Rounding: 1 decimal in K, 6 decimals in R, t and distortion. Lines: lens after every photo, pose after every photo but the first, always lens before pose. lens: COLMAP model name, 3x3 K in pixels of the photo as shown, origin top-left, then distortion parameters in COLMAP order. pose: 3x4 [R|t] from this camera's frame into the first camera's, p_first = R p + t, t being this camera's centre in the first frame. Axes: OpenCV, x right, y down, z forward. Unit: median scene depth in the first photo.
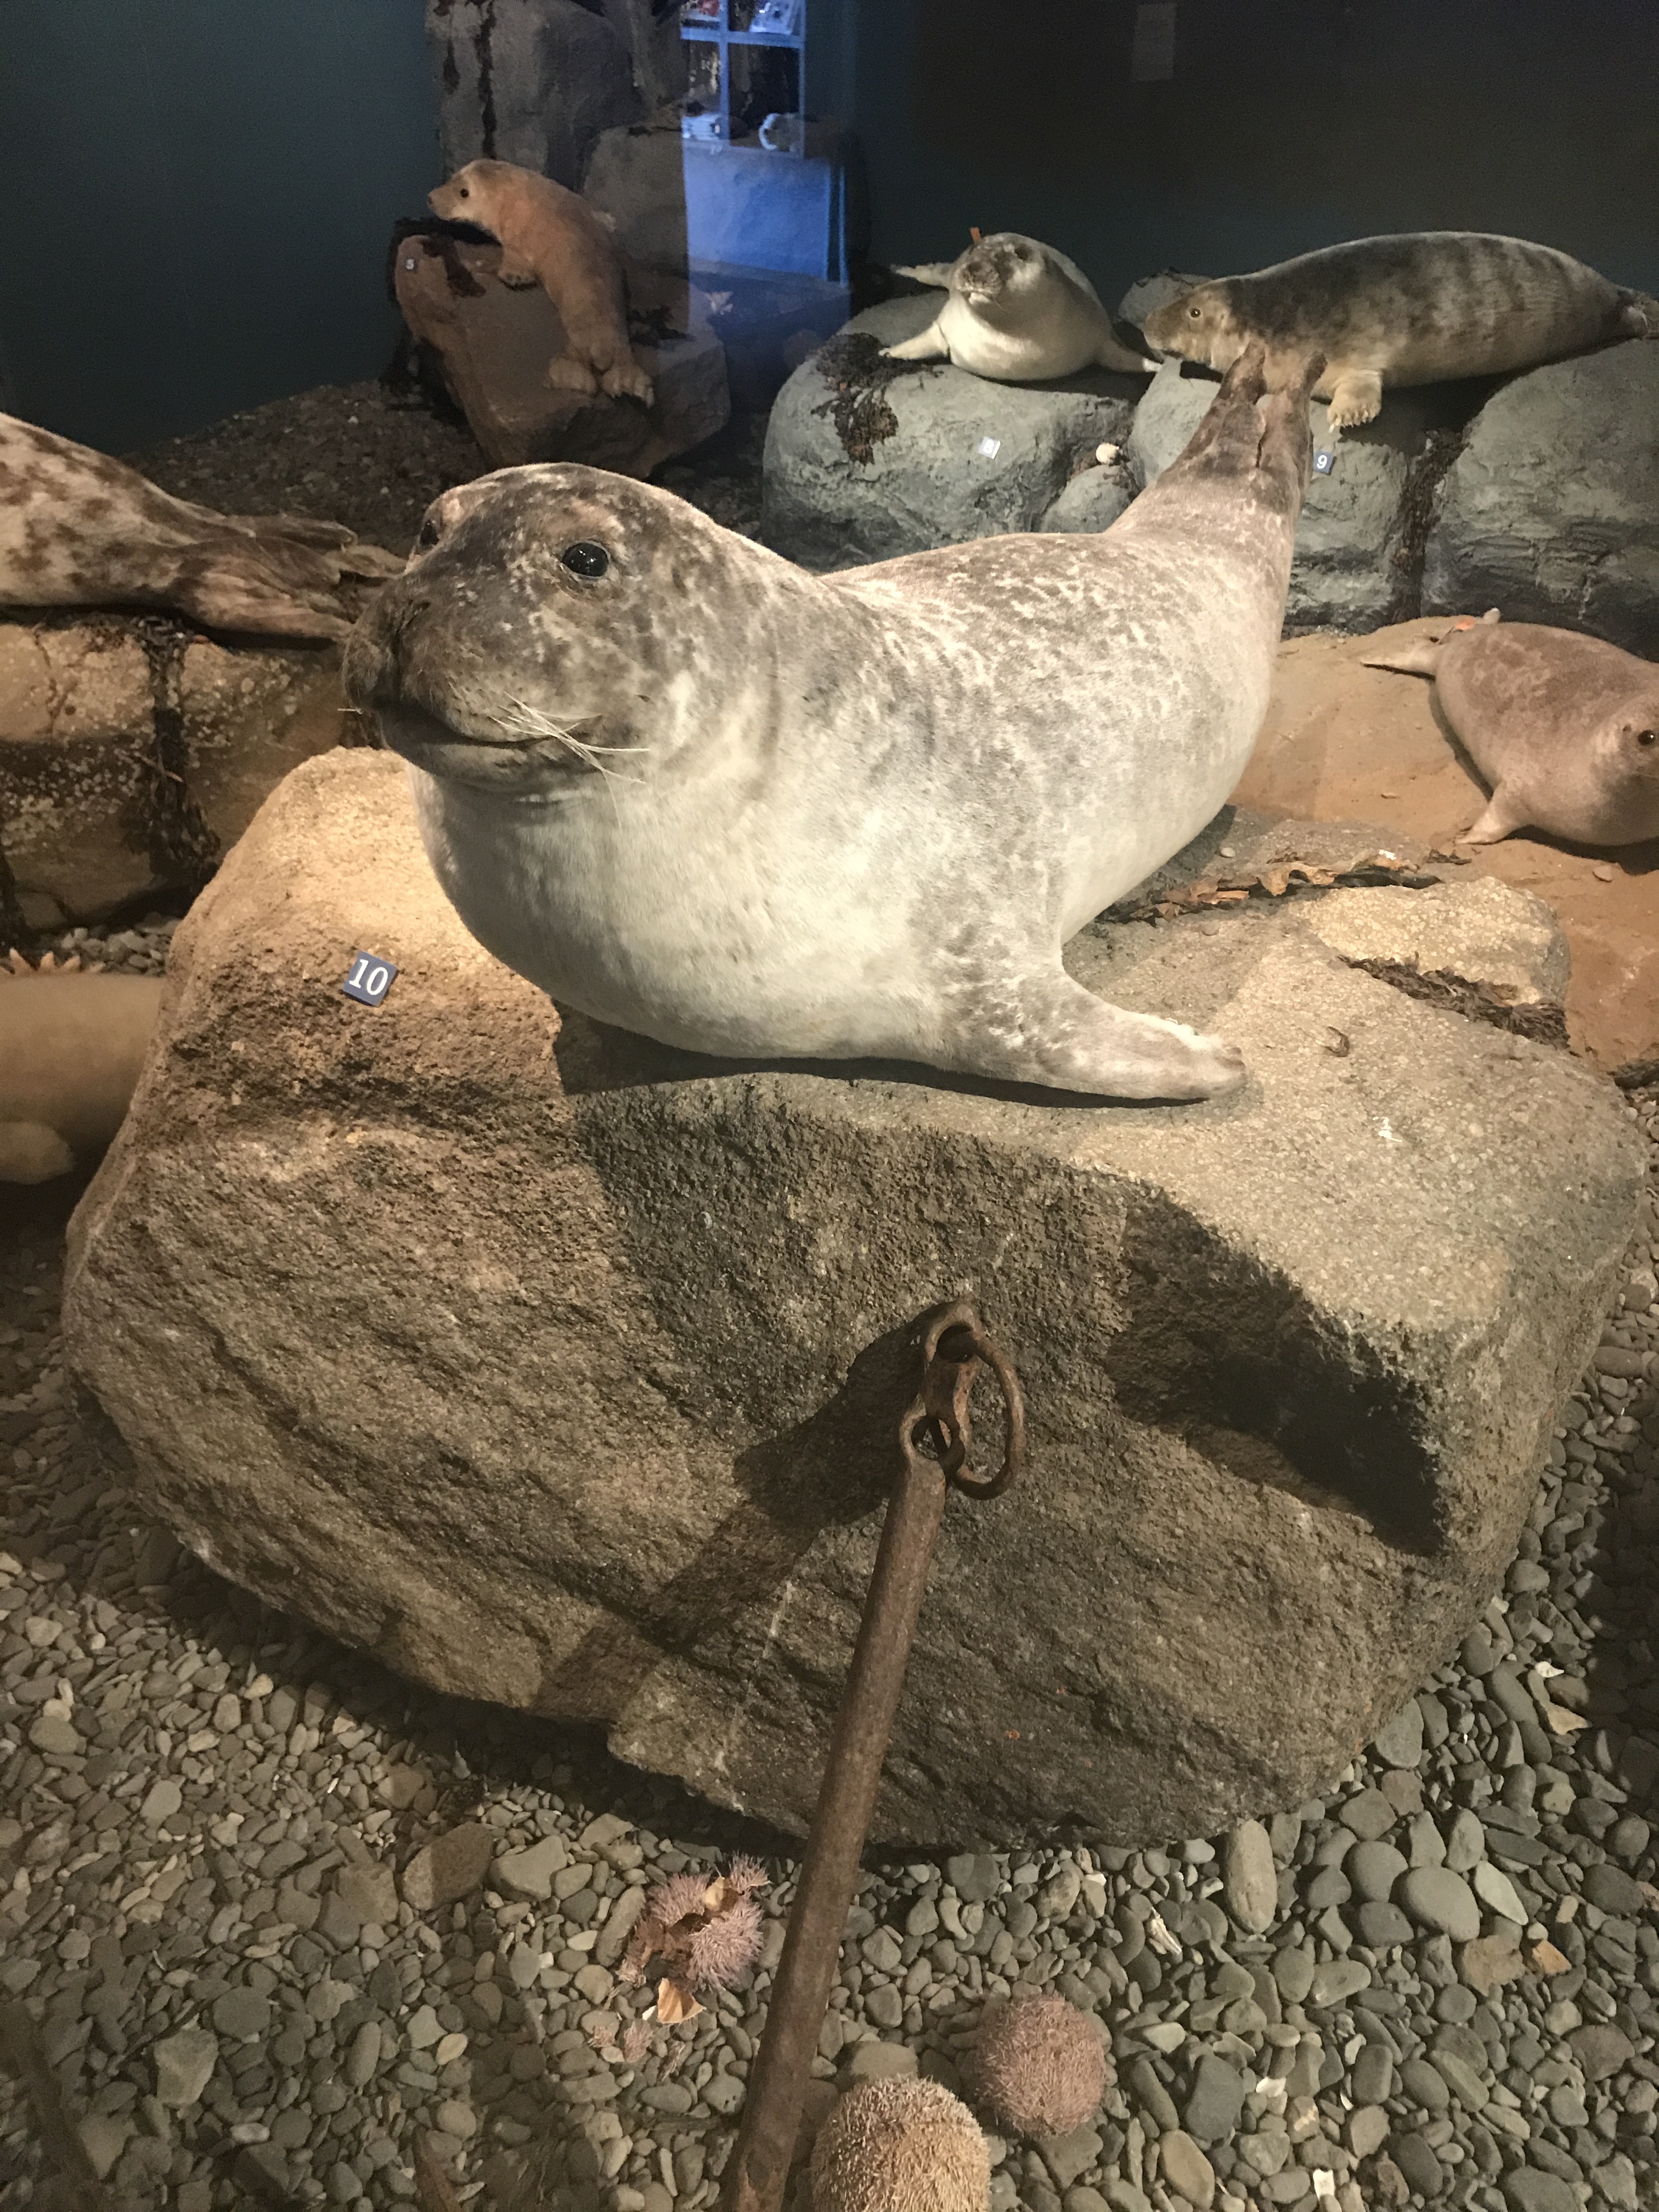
lens RADIAL K [[1782.6, 0, 827.8], [0, 1782.6, 1093.0], [0, 0, 1]] dist [0.007033, -0.002503]
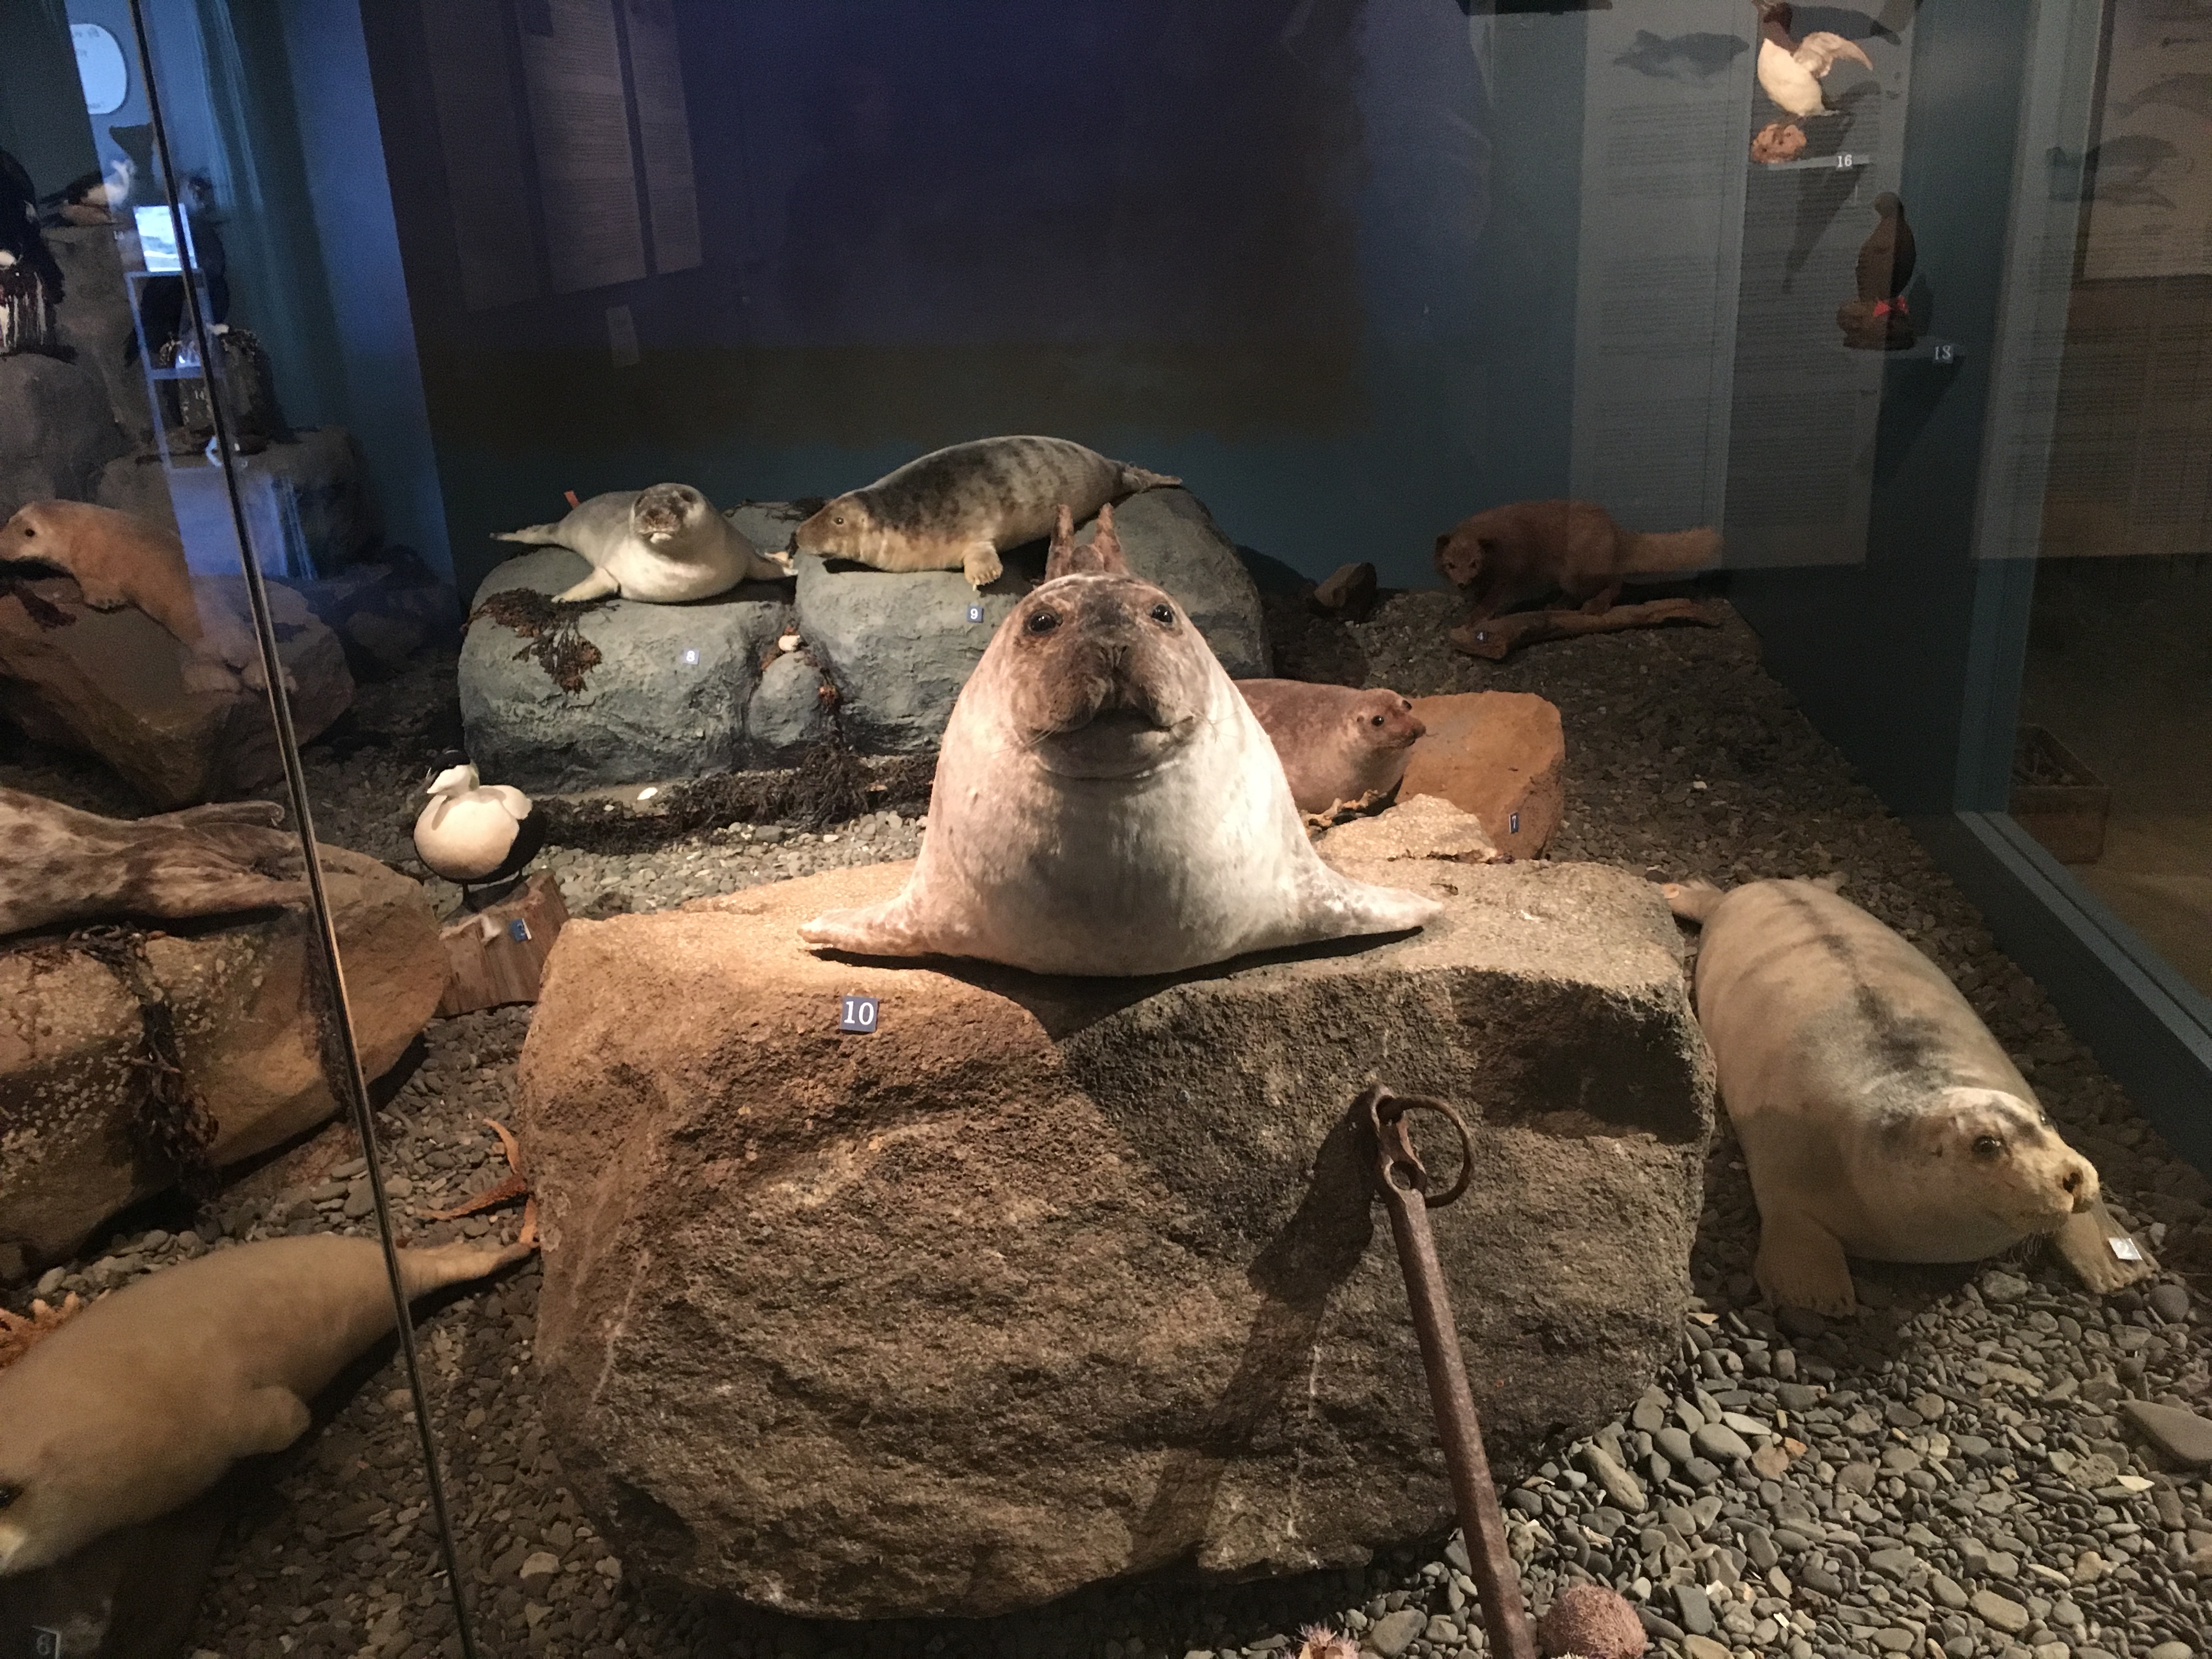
lens RADIAL K [[1829.5, 0, 1120.5], [0, 1829.5, 840.2], [0, 0, 1]] dist [0.016449, 0.027015]
pose [[0.855690, -0.228200, 0.464456, -0.642293], [0.339177, 0.925176, -0.170318, 0.100715], [-0.390837, 0.303272, 0.869064, -0.225140]]
